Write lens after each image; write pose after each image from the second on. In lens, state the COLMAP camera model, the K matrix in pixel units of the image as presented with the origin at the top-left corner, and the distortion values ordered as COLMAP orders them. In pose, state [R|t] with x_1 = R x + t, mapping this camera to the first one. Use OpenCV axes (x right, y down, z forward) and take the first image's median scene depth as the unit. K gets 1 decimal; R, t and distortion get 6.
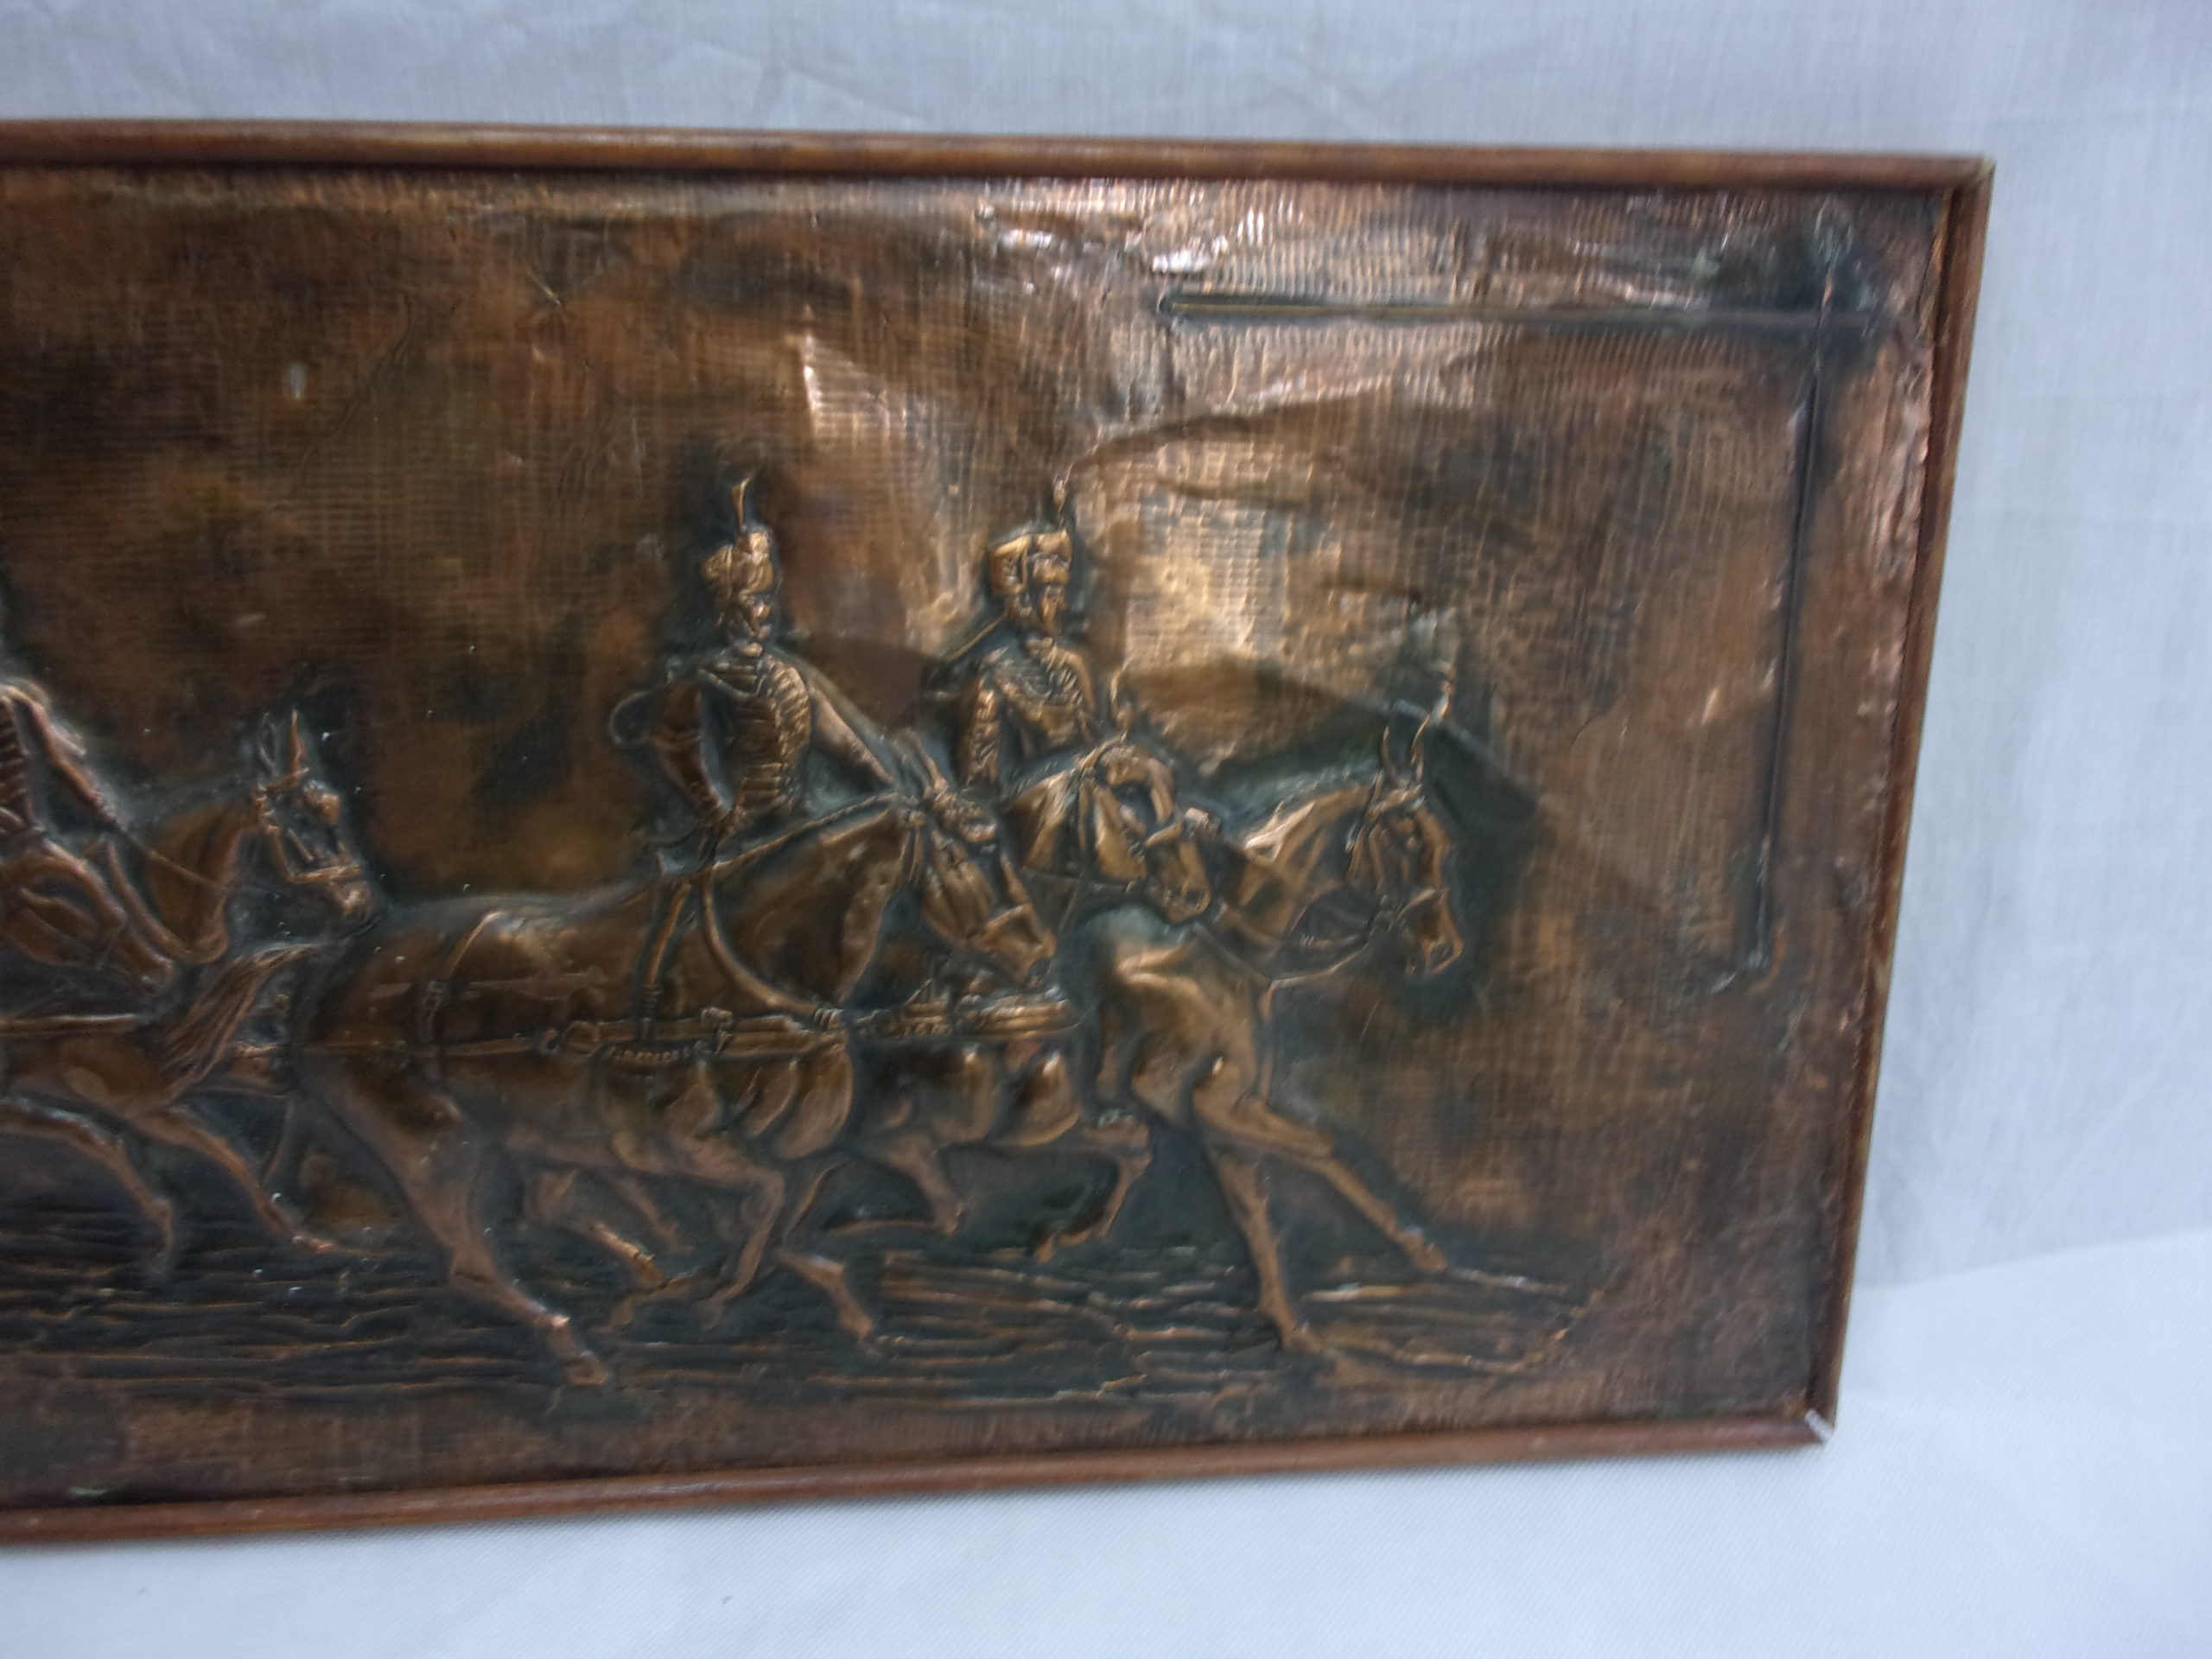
lens RADIAL K [[1796.6, 0, 1106.0], [0, 1796.6, 829.5], [0, 0, 1]] dist [-0.006290, -0.009080]
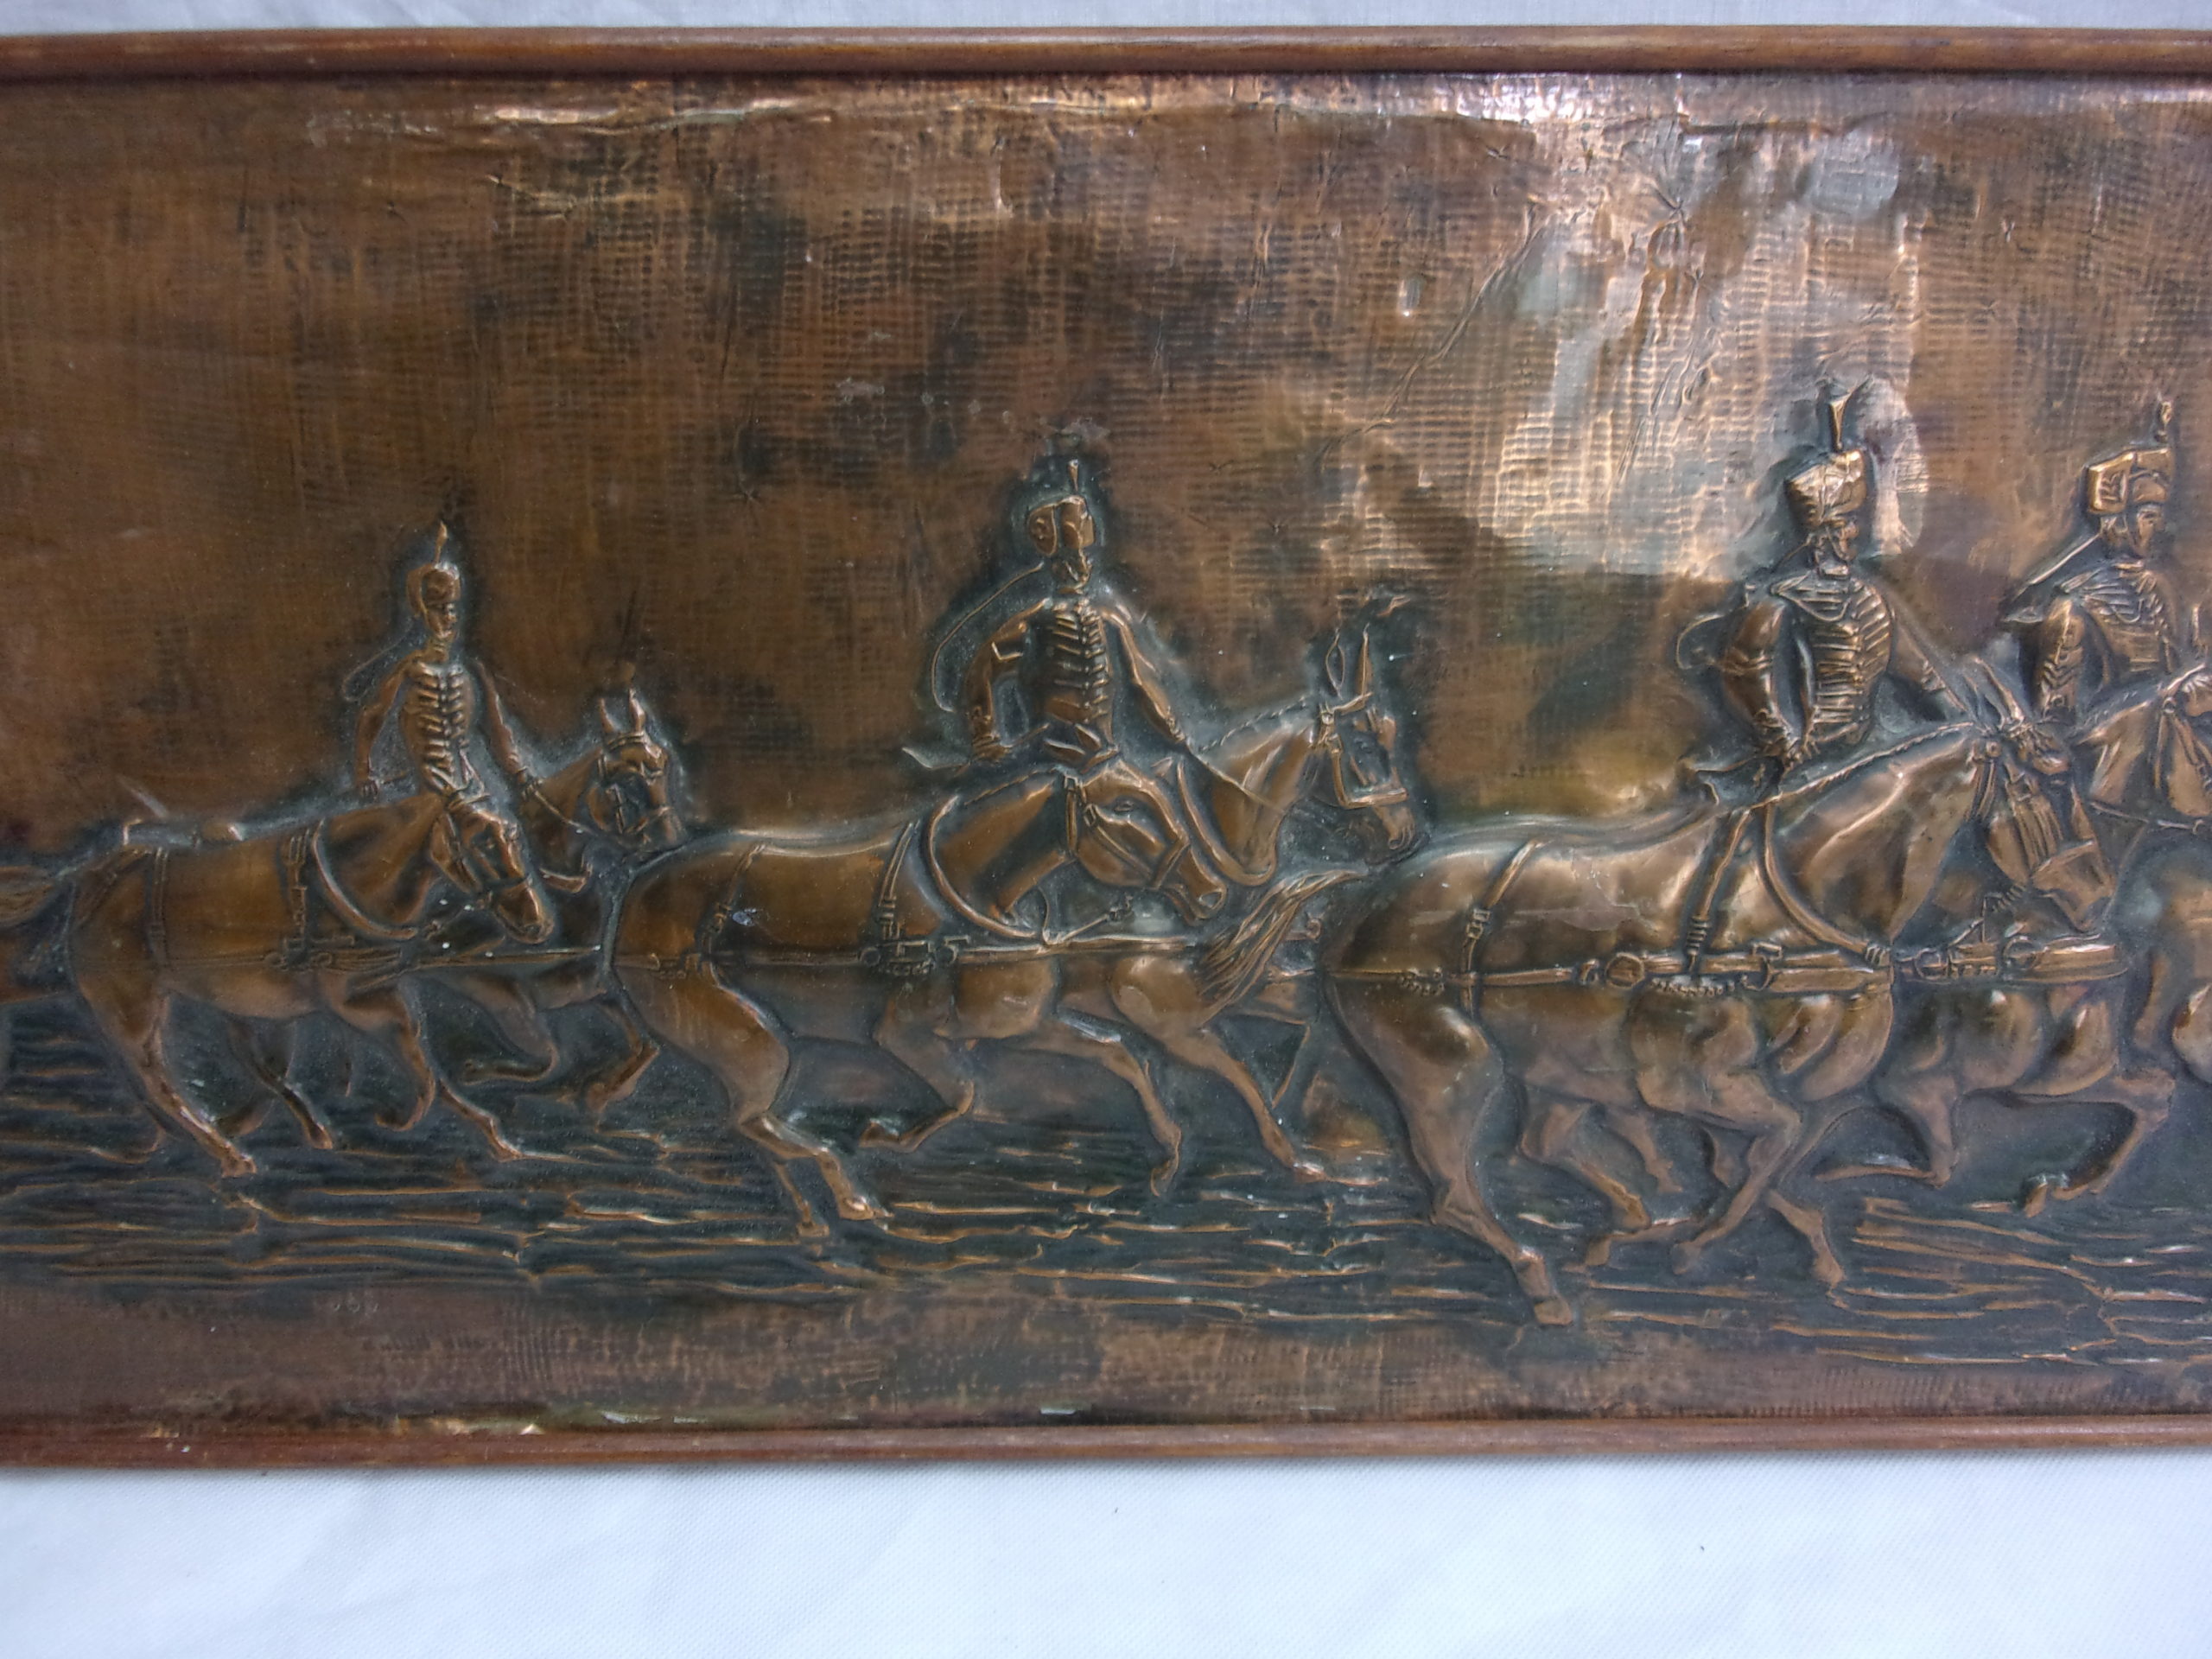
lens RADIAL K [[1796.6, 0, 1106.0], [0, 1796.6, 829.5], [0, 0, 1]] dist [-0.006290, -0.009080]
pose [[0.994424, 0.014984, -0.104385, -0.457637], [-0.013649, 0.999816, 0.013492, 0.029394], [0.104568, -0.011992, 0.994445, -0.004110]]
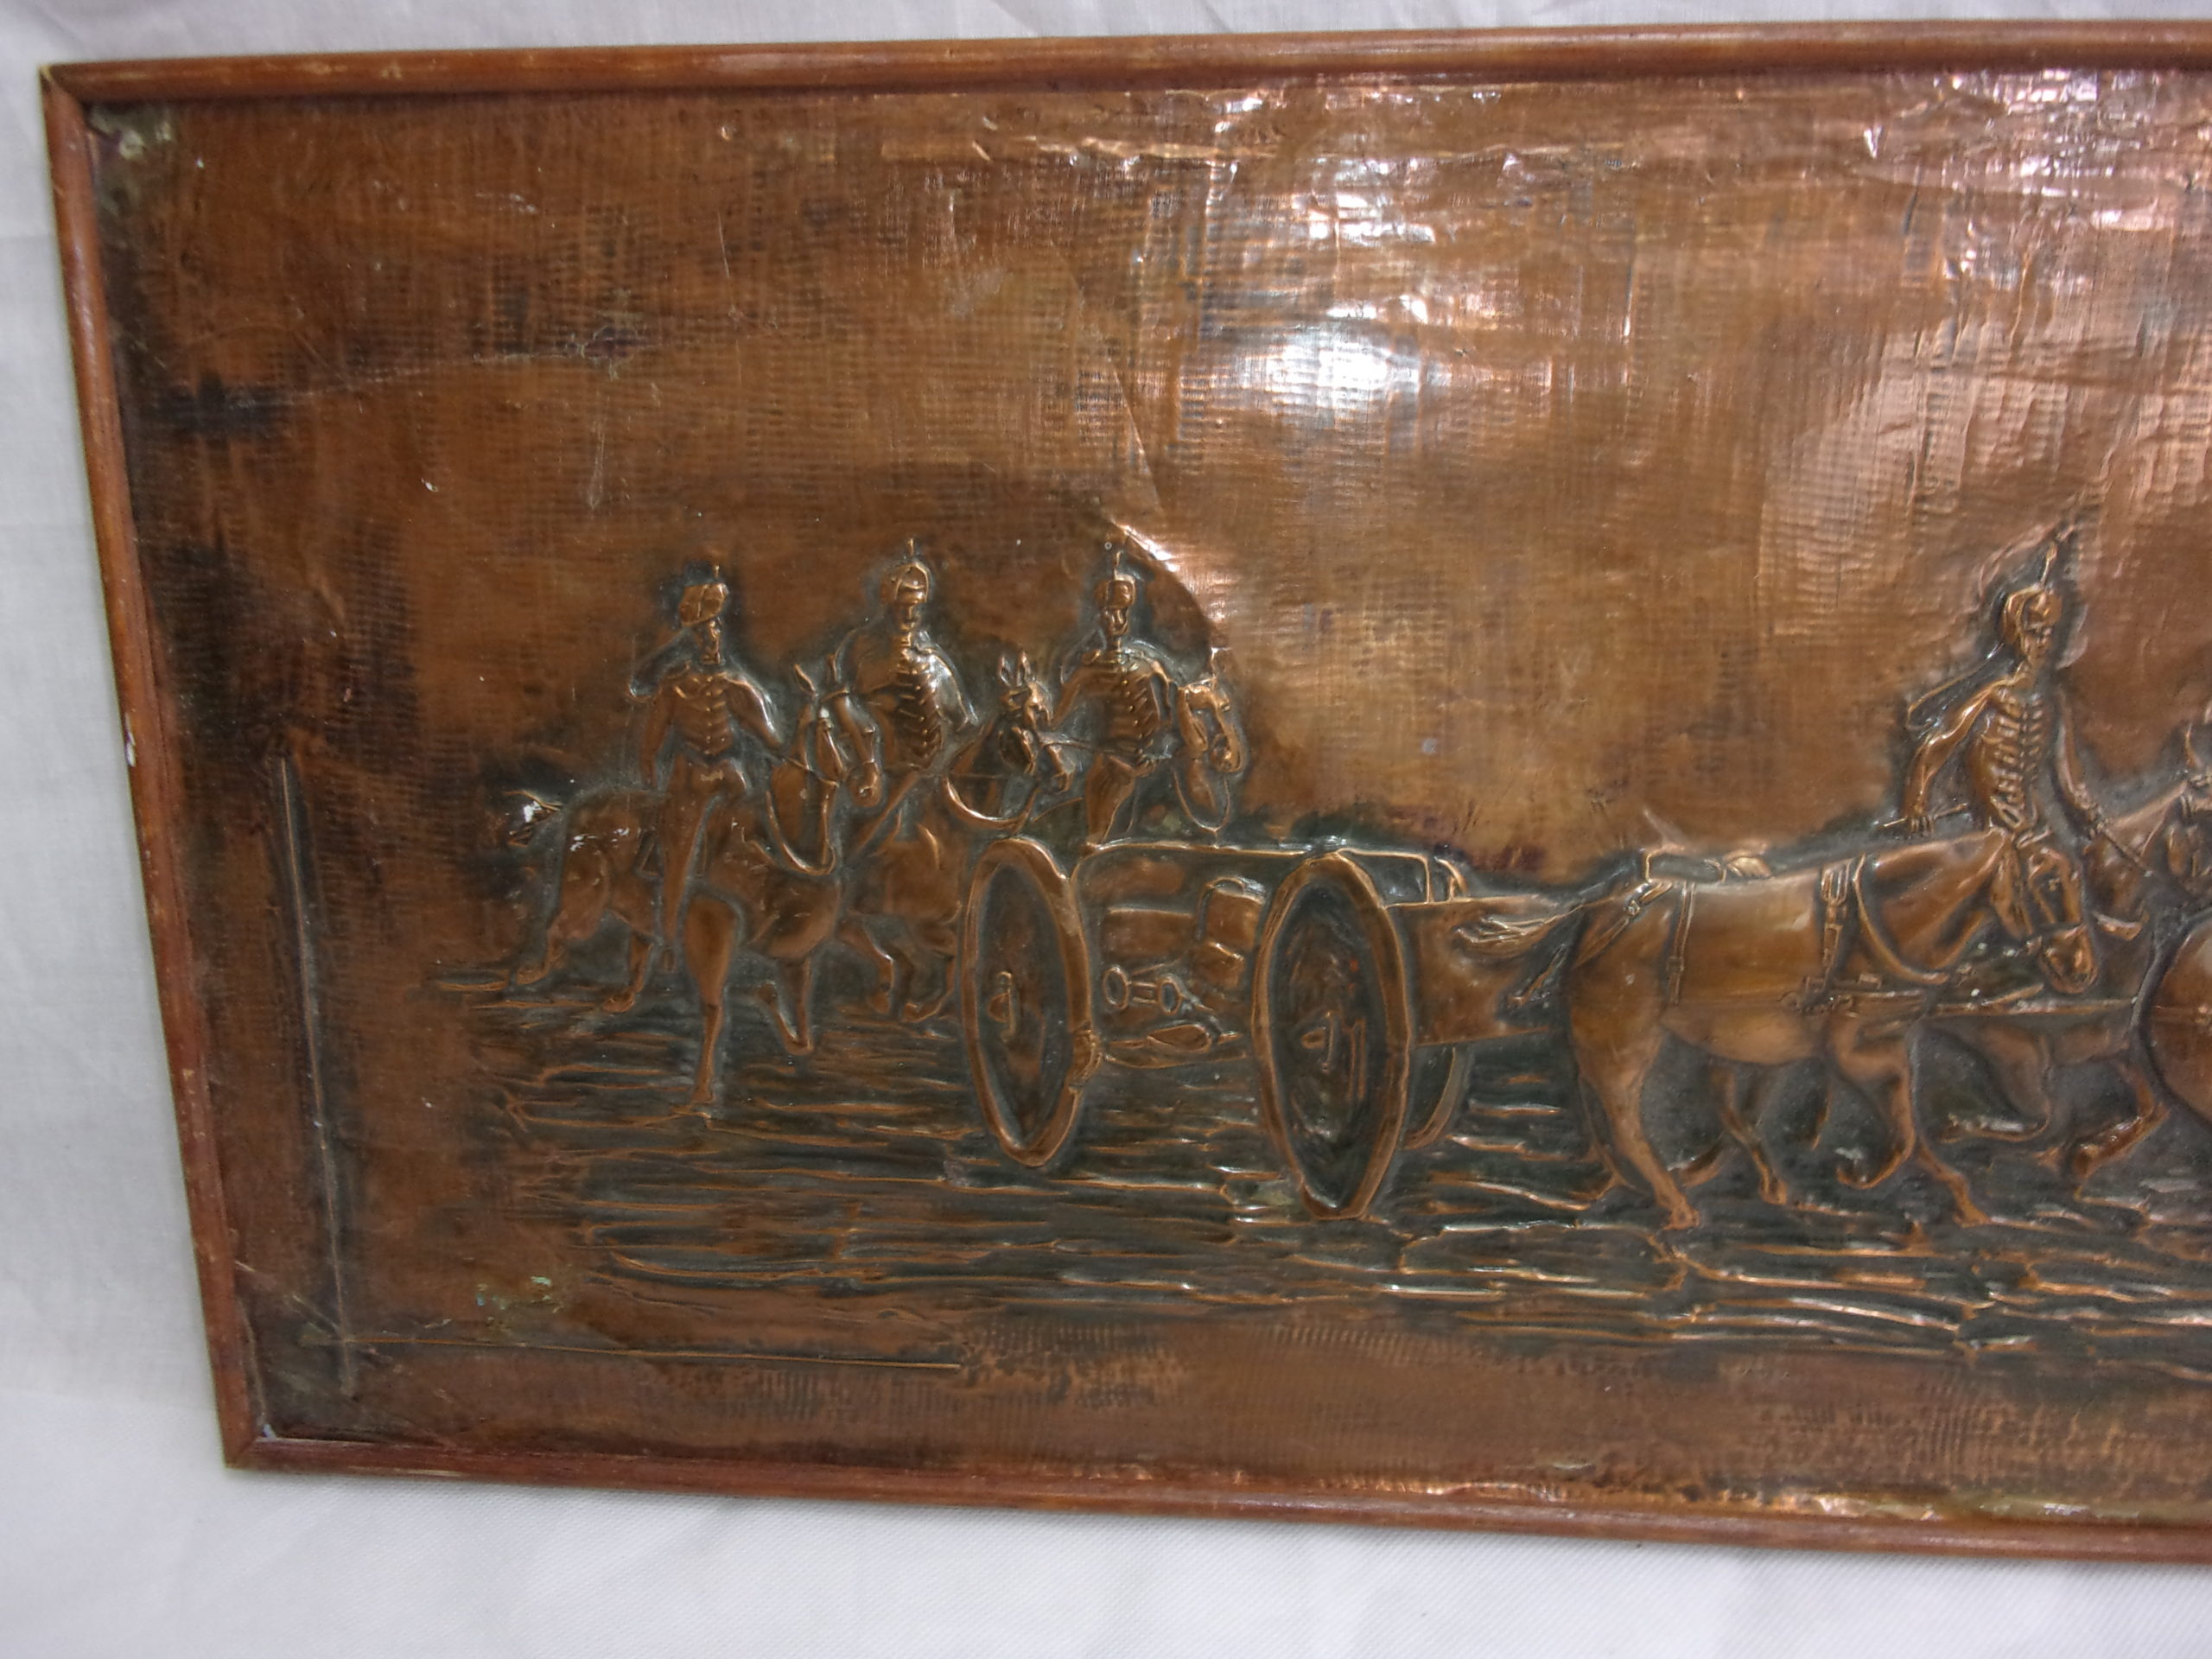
lens RADIAL K [[1888.3, 0, 1103.8], [0, 1888.3, 829.8], [0, 0, 1]] dist [0.007292, -0.004661]
pose [[0.977182, 0.035309, -0.209448, -1.131636], [-0.037328, 0.999287, -0.005695, 0.049557], [0.209098, 0.013383, 0.977803, -0.104880]]
